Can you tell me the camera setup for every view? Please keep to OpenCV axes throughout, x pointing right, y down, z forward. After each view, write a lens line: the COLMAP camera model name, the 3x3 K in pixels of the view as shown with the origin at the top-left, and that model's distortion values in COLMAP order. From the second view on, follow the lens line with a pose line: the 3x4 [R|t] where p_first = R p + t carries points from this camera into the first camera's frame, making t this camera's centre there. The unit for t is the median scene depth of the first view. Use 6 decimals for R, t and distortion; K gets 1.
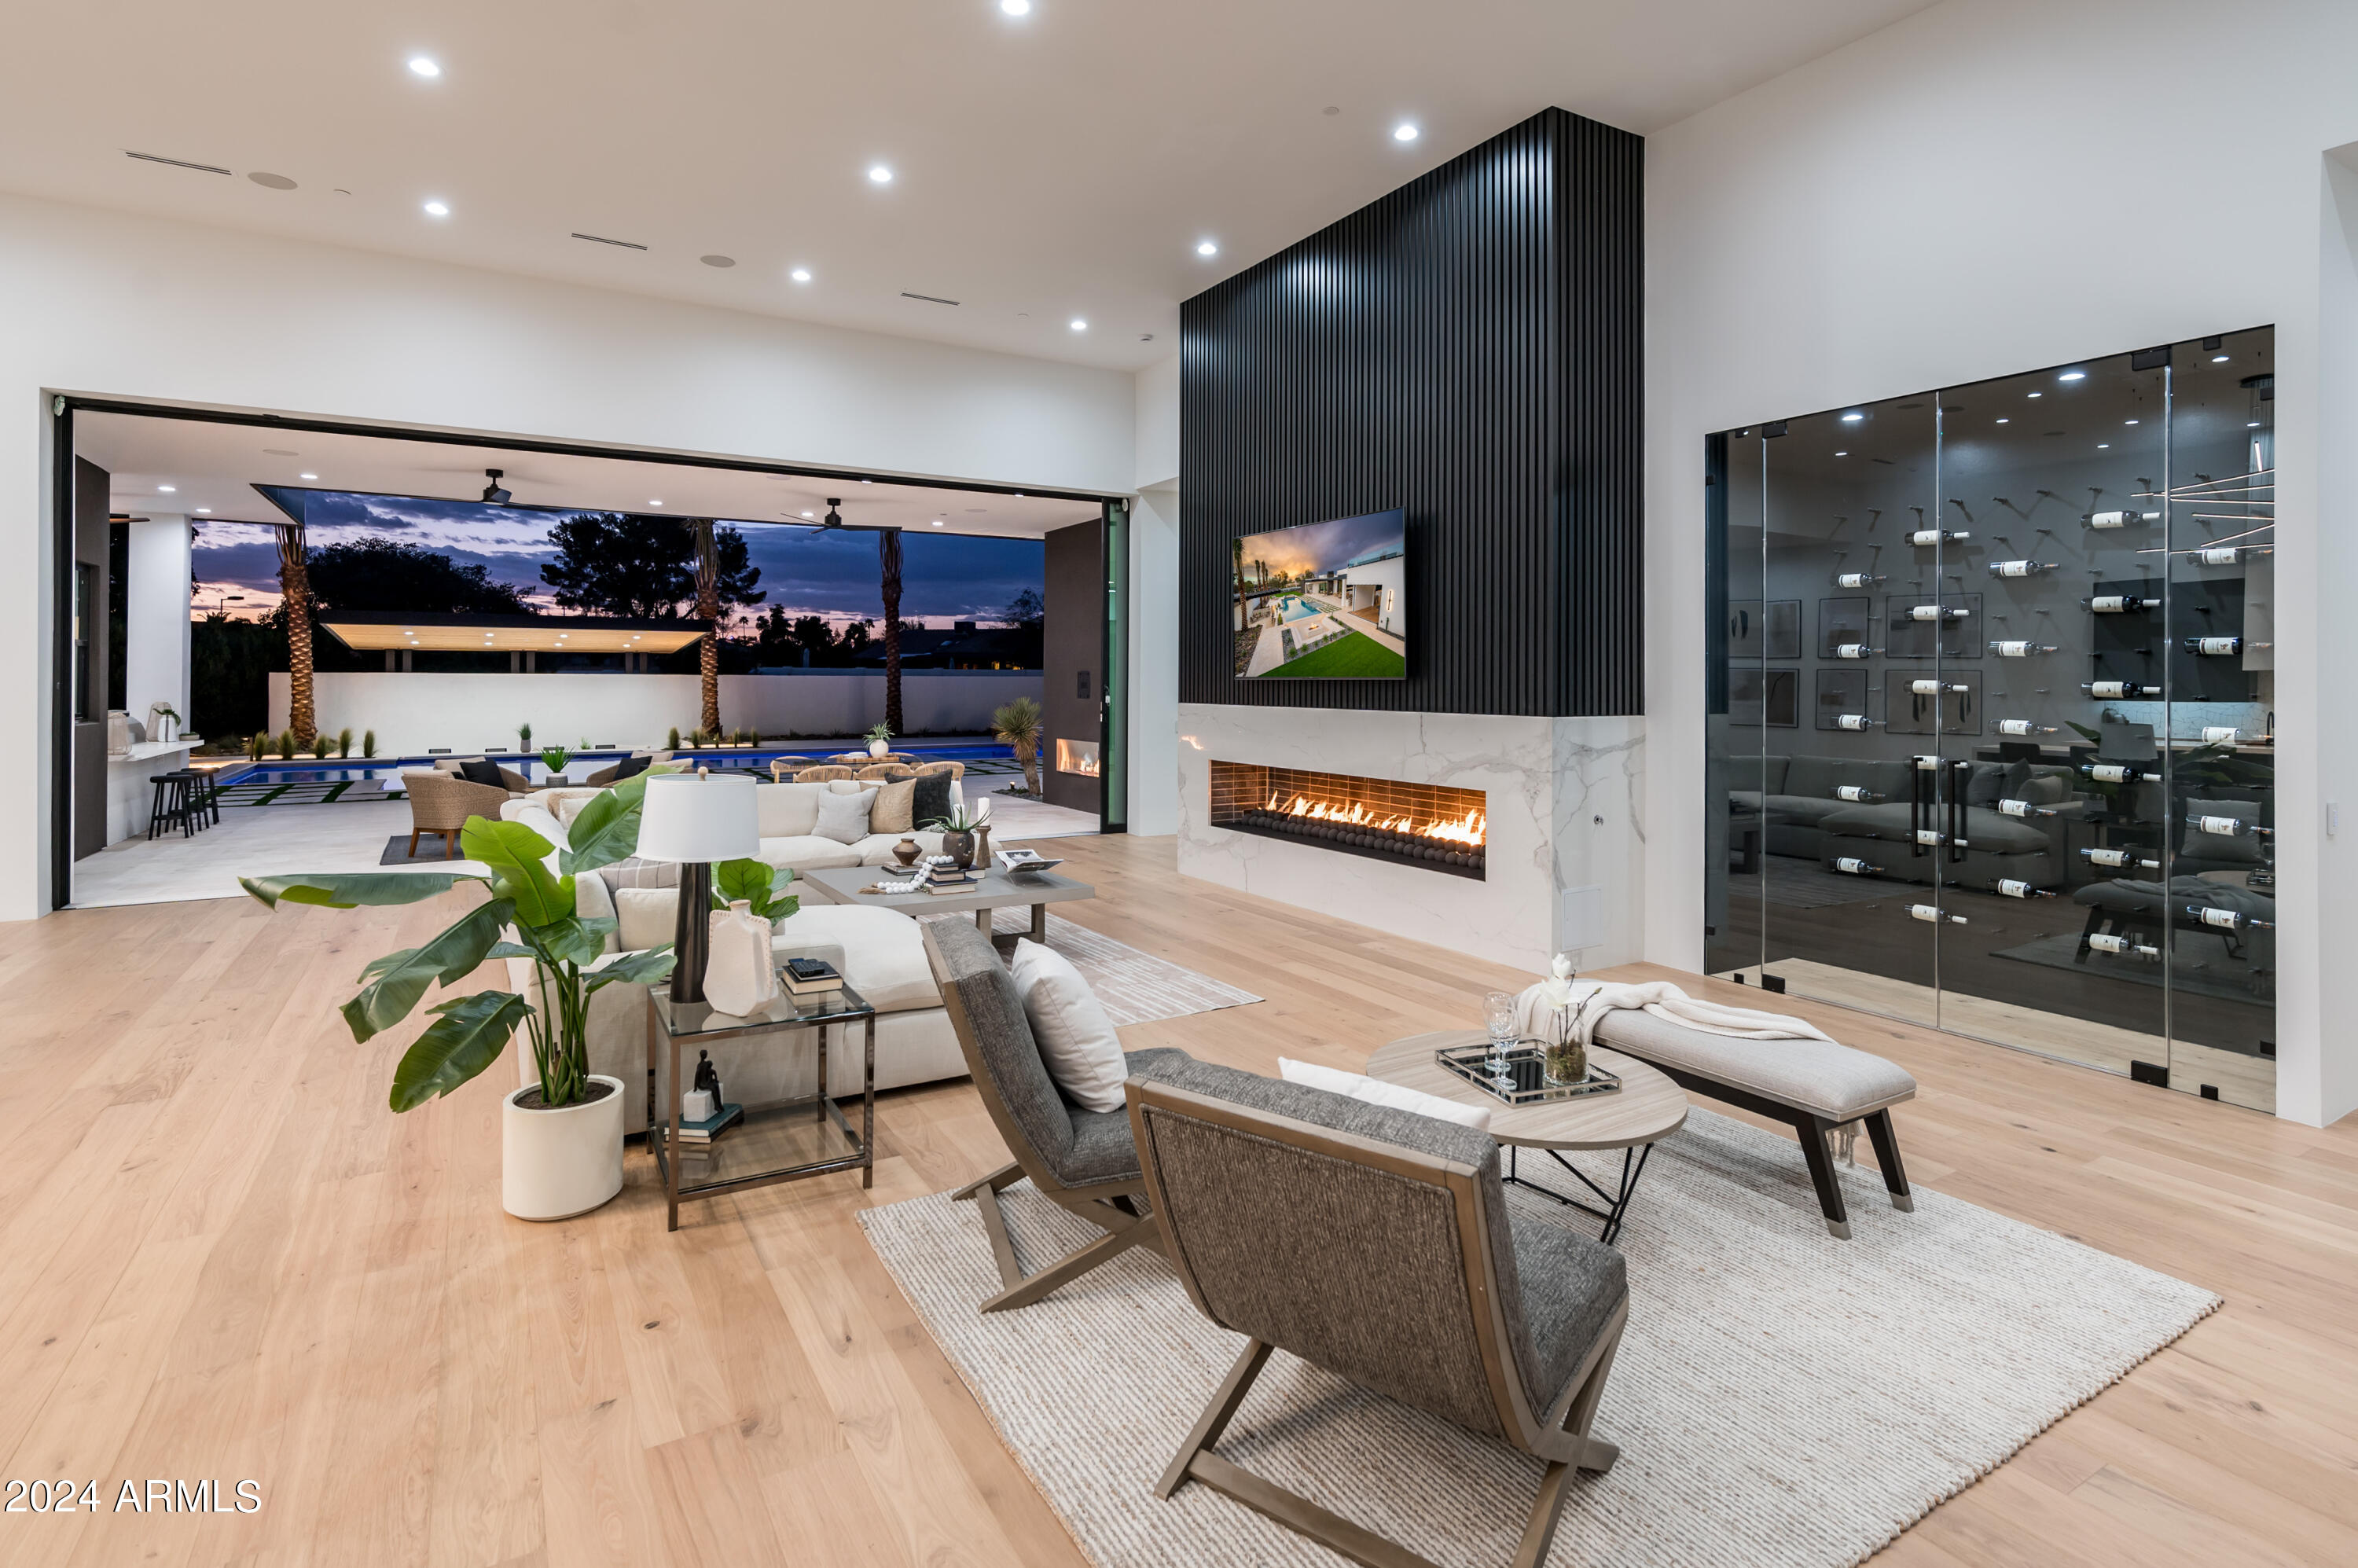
lens RADIAL K [[1167.0, 0, 1172.7], [0, 1167.0, 678.2], [0, 0, 1]] dist [-0.000162, 0.001475]
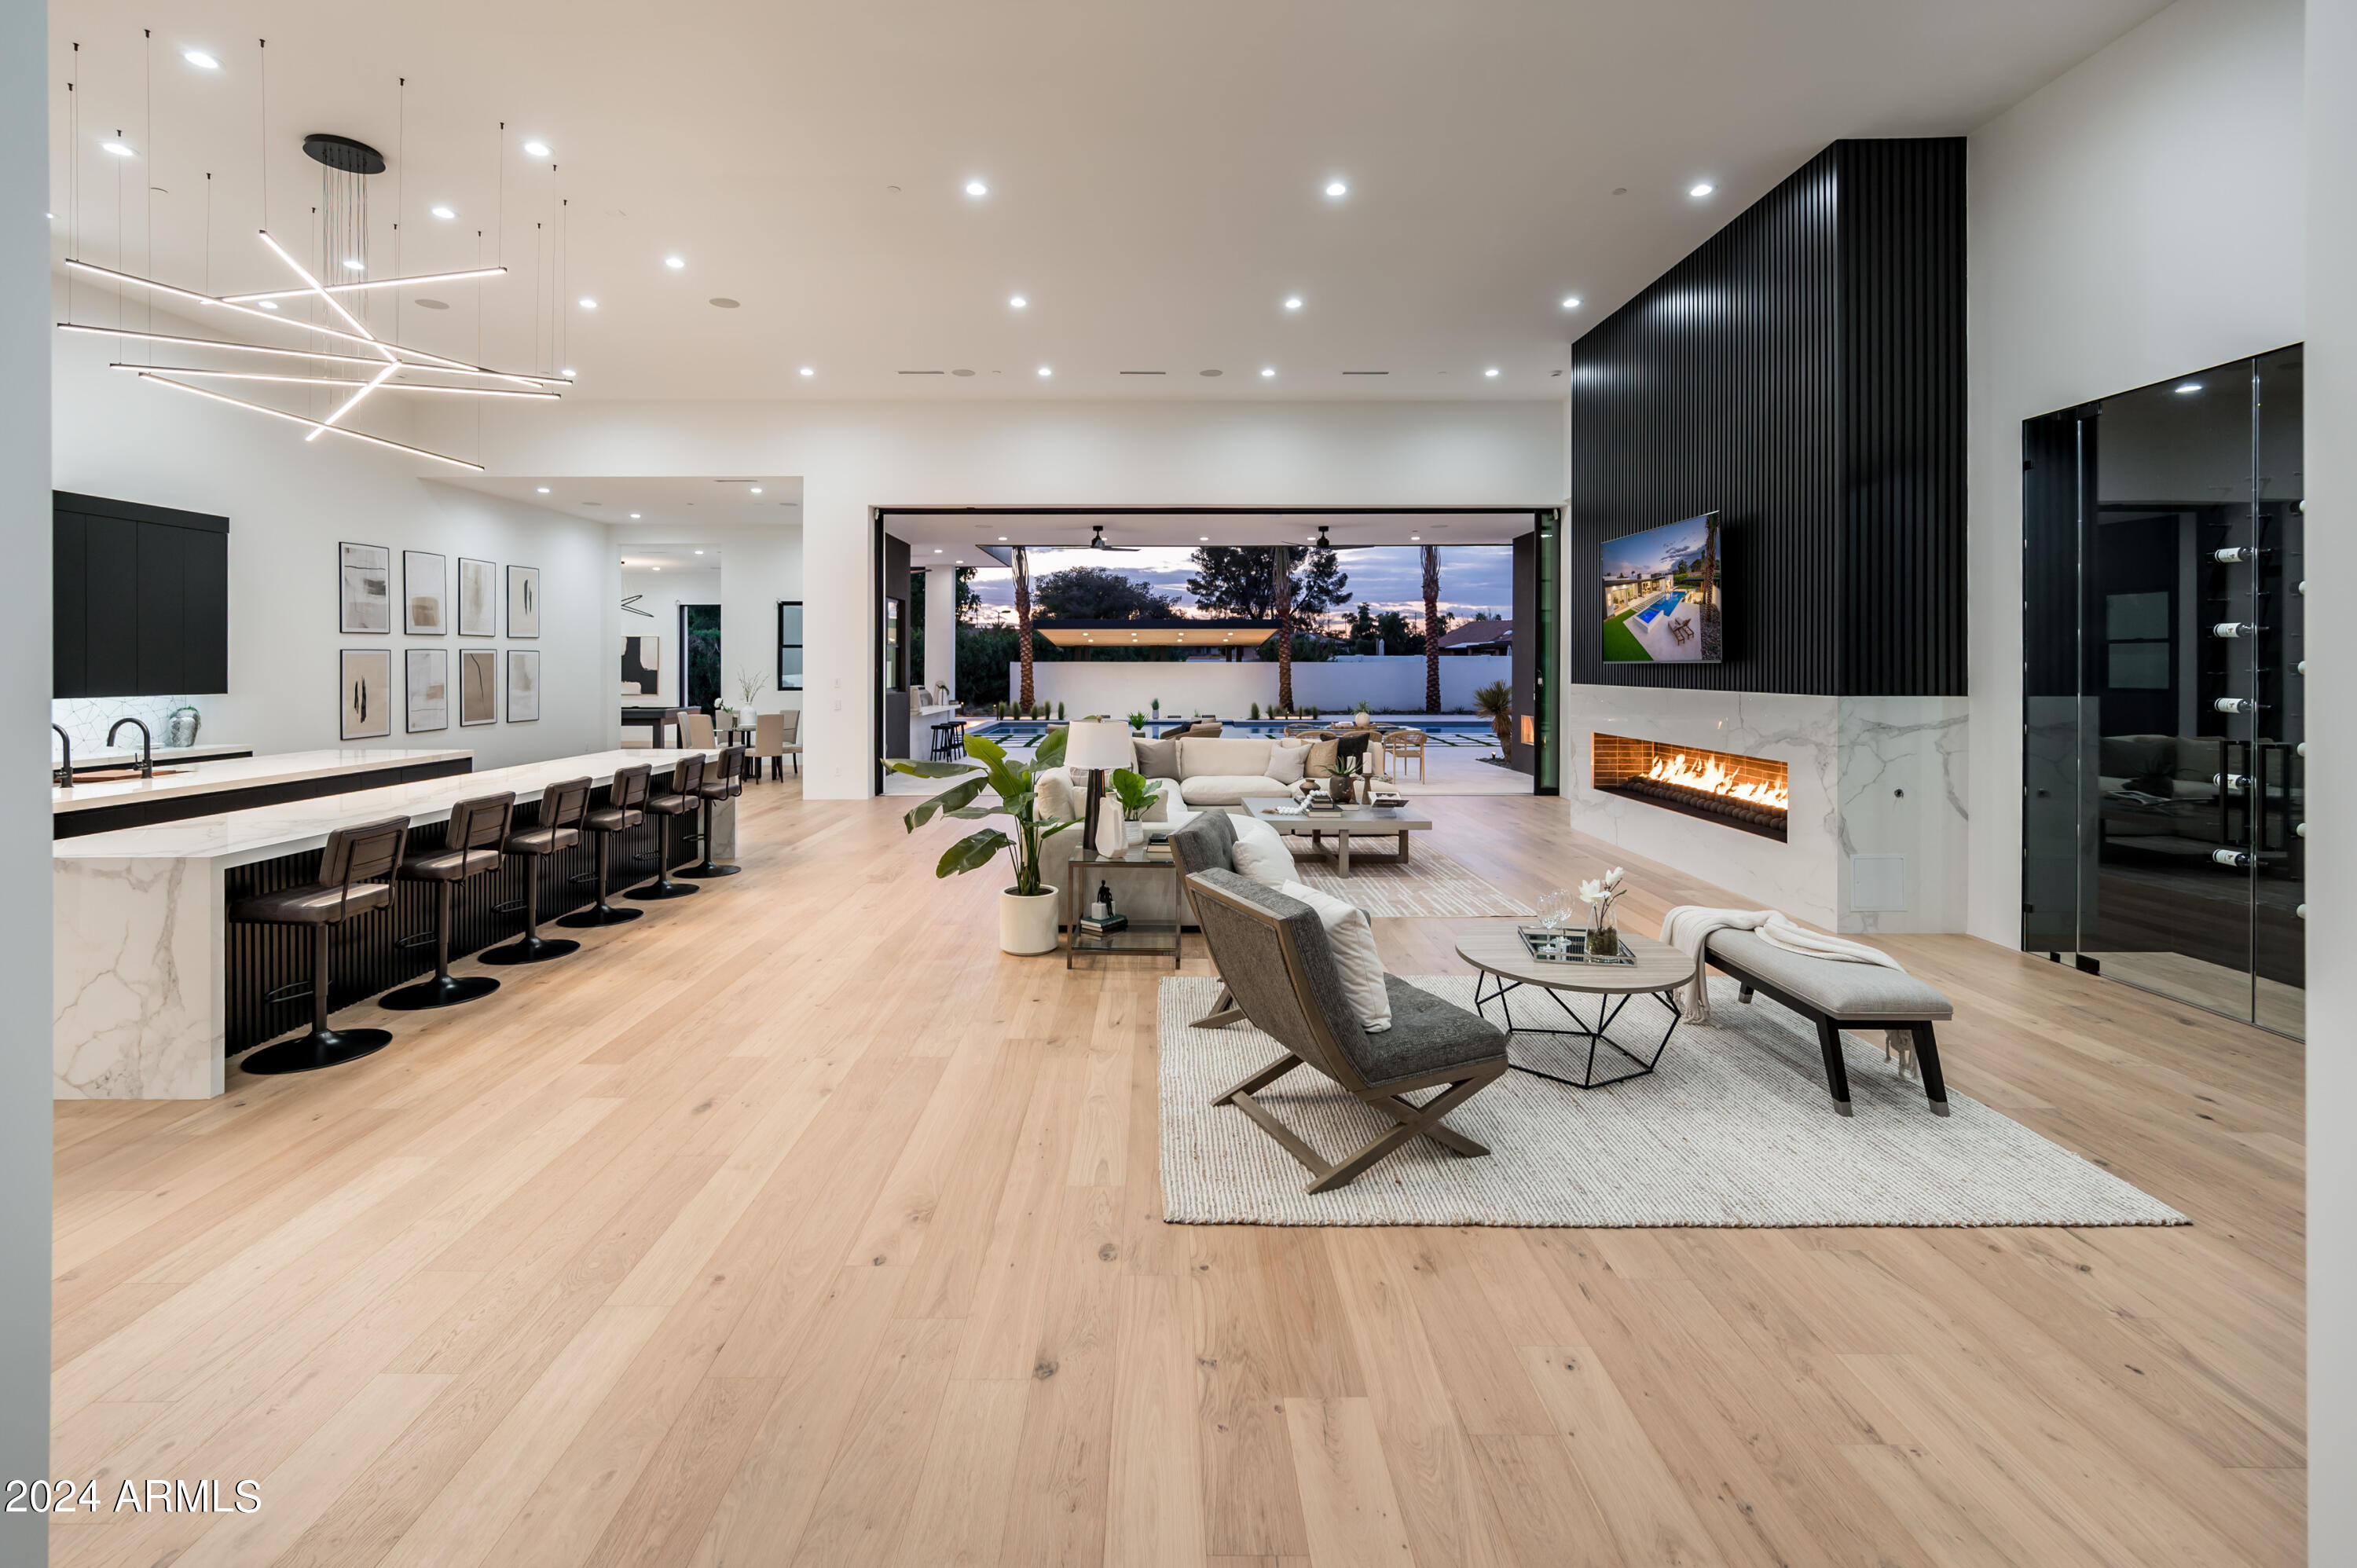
lens RADIAL K [[1026.1, 0, 1154.8], [0, 1026.1, 661.7], [0, 0, 1]] dist [0.000265, 0.000019]
pose [[0.857756, -0.006021, -0.514022, 0.127434], [0.004748, 0.999982, -0.003792, 0.000725], [0.514035, 0.000812, 0.857769, -0.075033]]
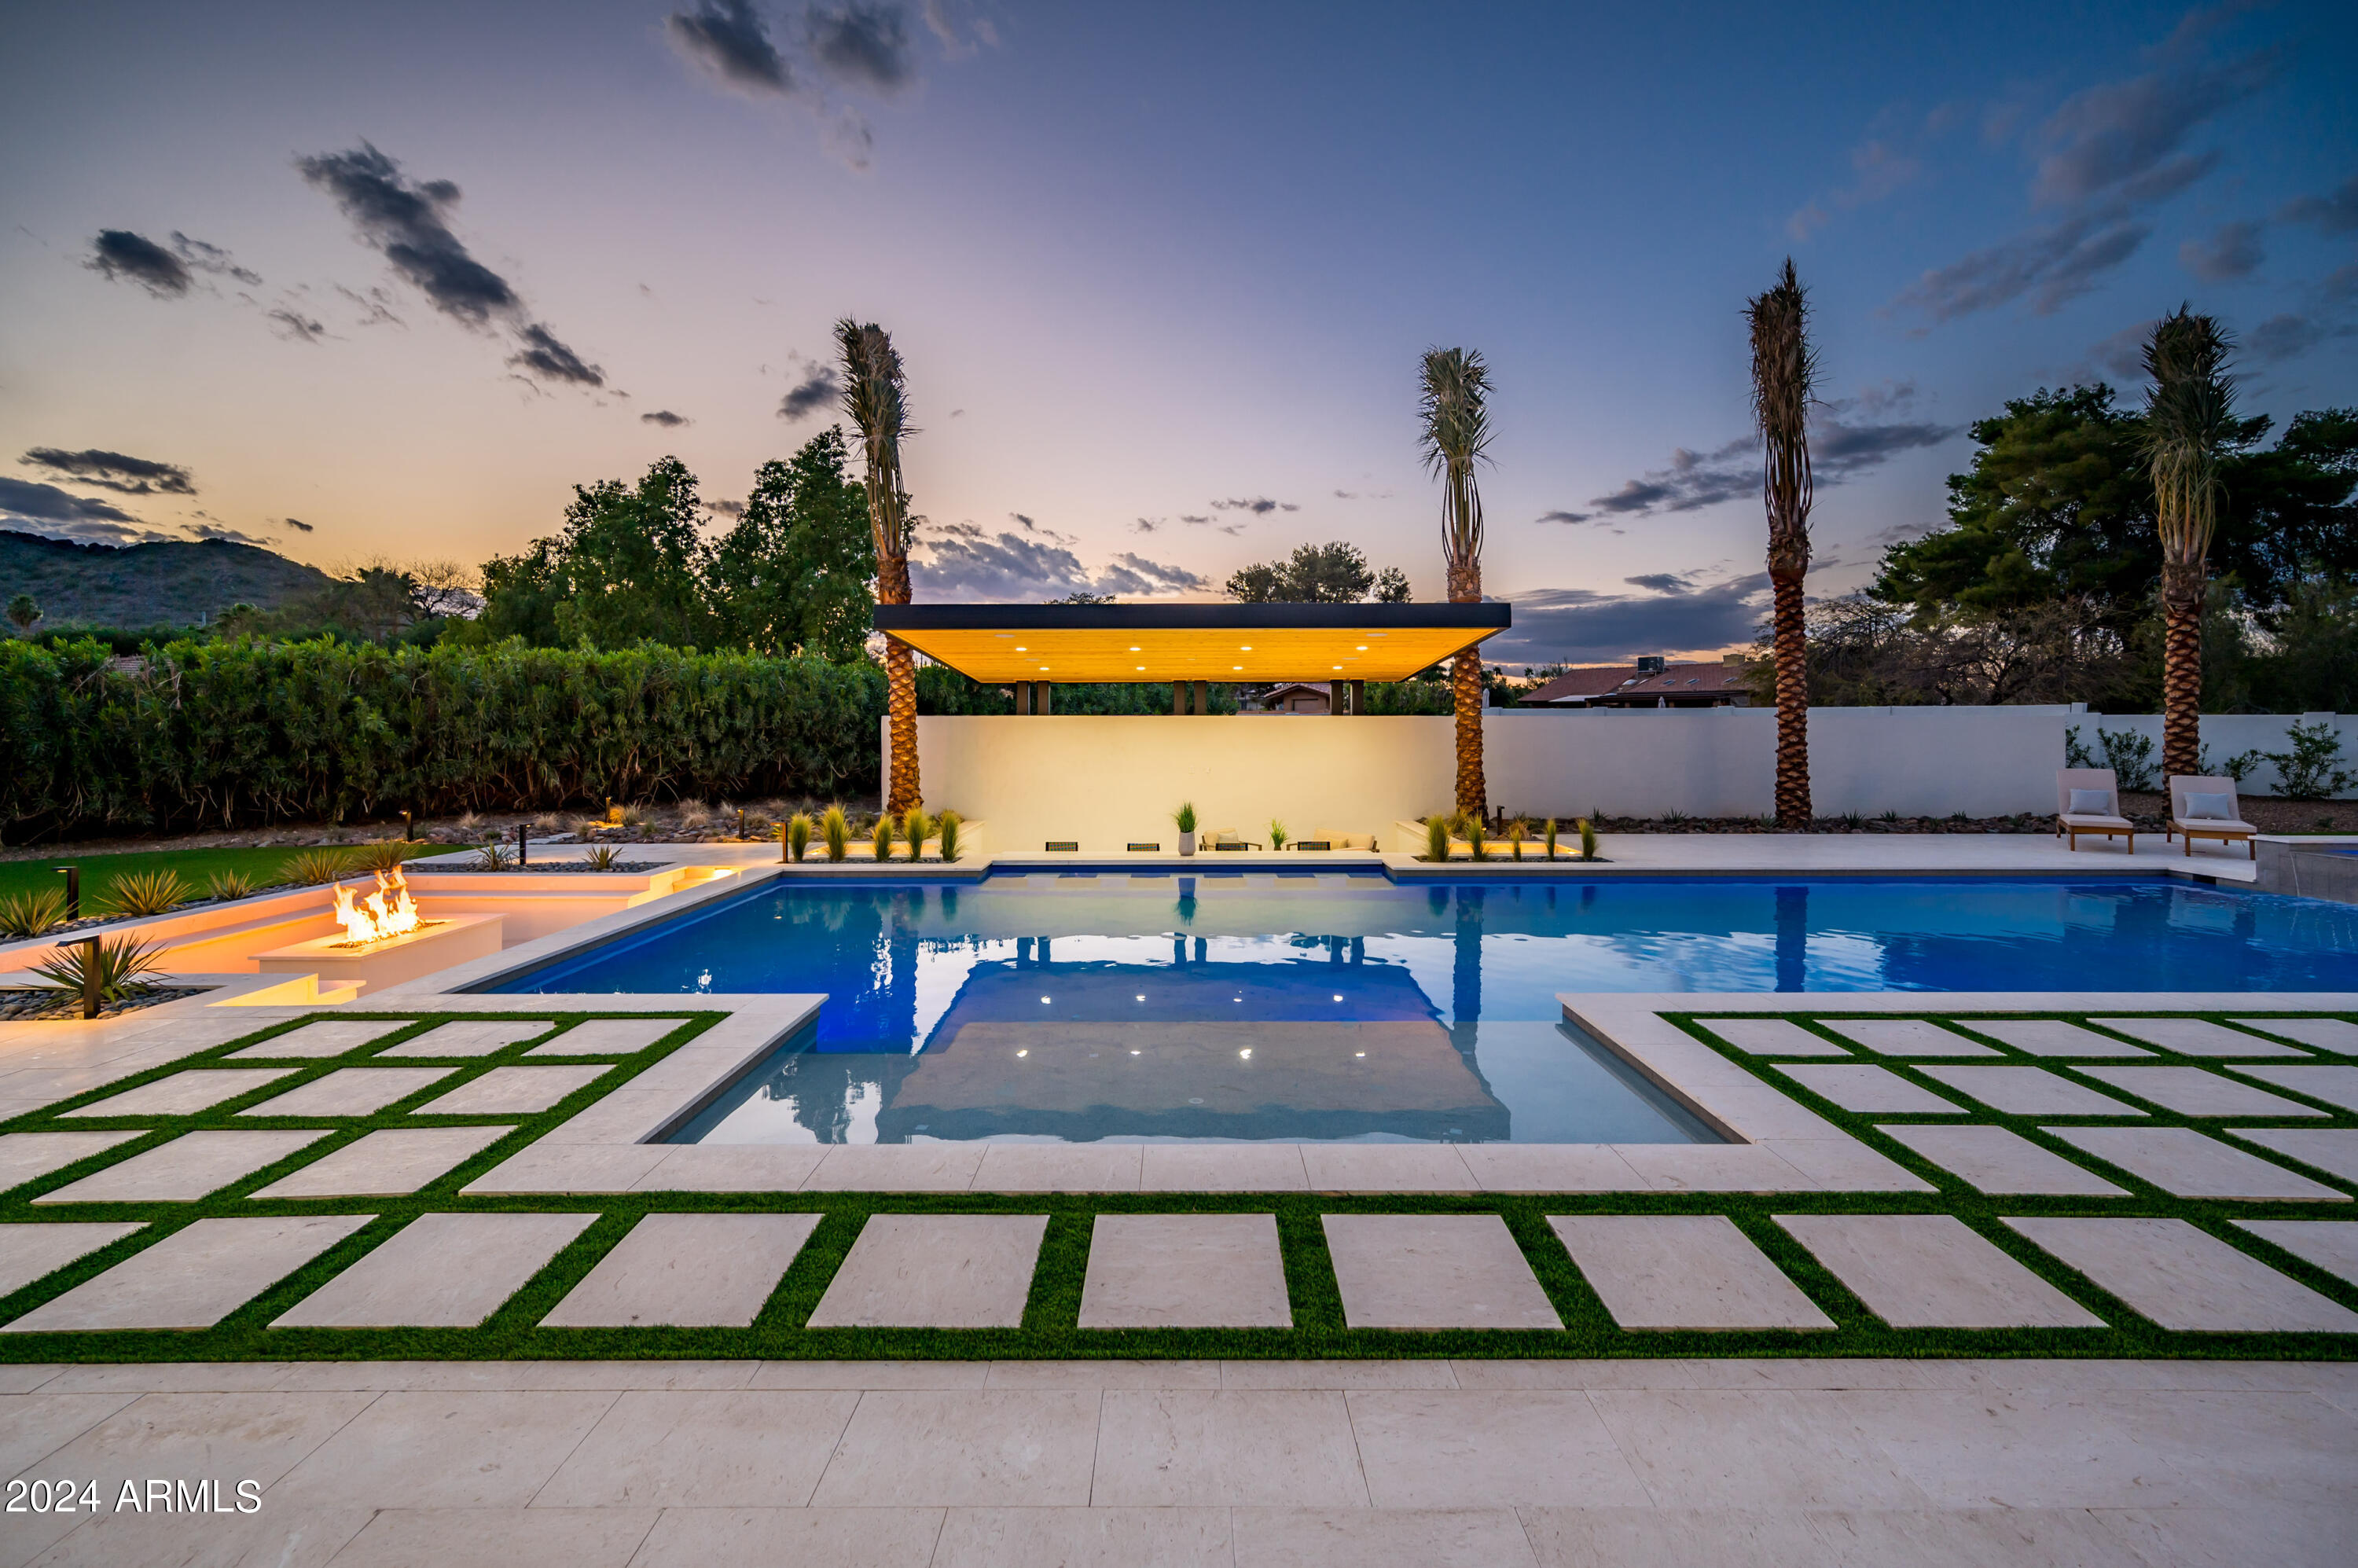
lens RADIAL K [[1028.9, 0, 1182.6], [0, 1028.9, 725.5], [0, 0, 1]] dist [-0.000678, -0.000163]
pose [[0.859376, -0.002381, -0.511339, -0.571246], [0.004055, 0.999989, 0.002159, 0.000815], [0.511328, -0.003929, 0.859376, 1.081393]]
